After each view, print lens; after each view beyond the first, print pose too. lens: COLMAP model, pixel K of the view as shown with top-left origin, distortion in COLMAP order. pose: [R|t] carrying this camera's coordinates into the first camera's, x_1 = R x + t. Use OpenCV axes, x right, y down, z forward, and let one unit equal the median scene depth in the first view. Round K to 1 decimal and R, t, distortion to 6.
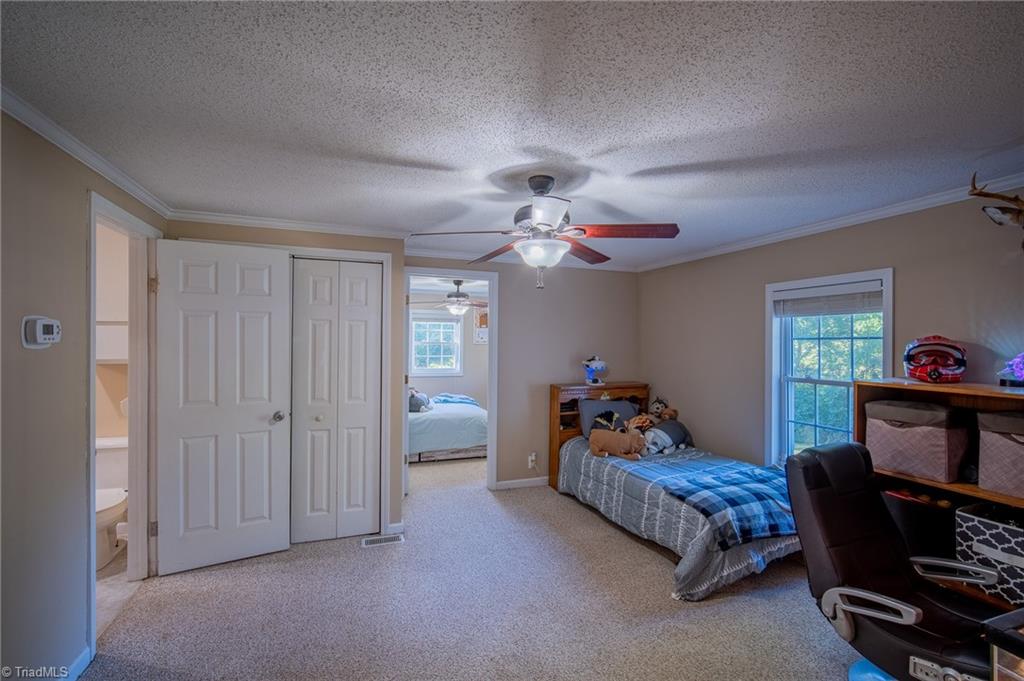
lens RADIAL K [[444.2, 0, 508.3], [0, 444.2, 339.9], [0, 0, 1]] dist [-0.010608, 0.001531]
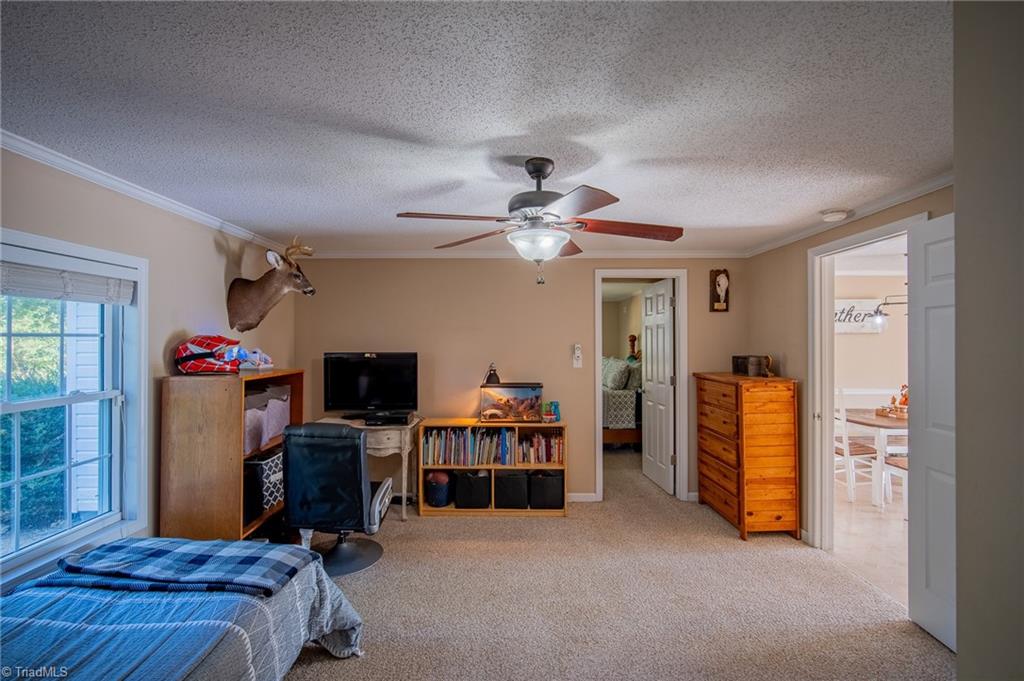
lens RADIAL K [[444.2, 0, 510.1], [0, 444.2, 339.0], [0, 0, 1]] dist [-0.010608, 0.001531]
pose [[-0.935176, -0.009040, 0.354068, -0.169669], [-0.009981, 0.999950, -0.000832, -0.004189], [-0.354043, -0.004312, -0.935219, 1.665402]]
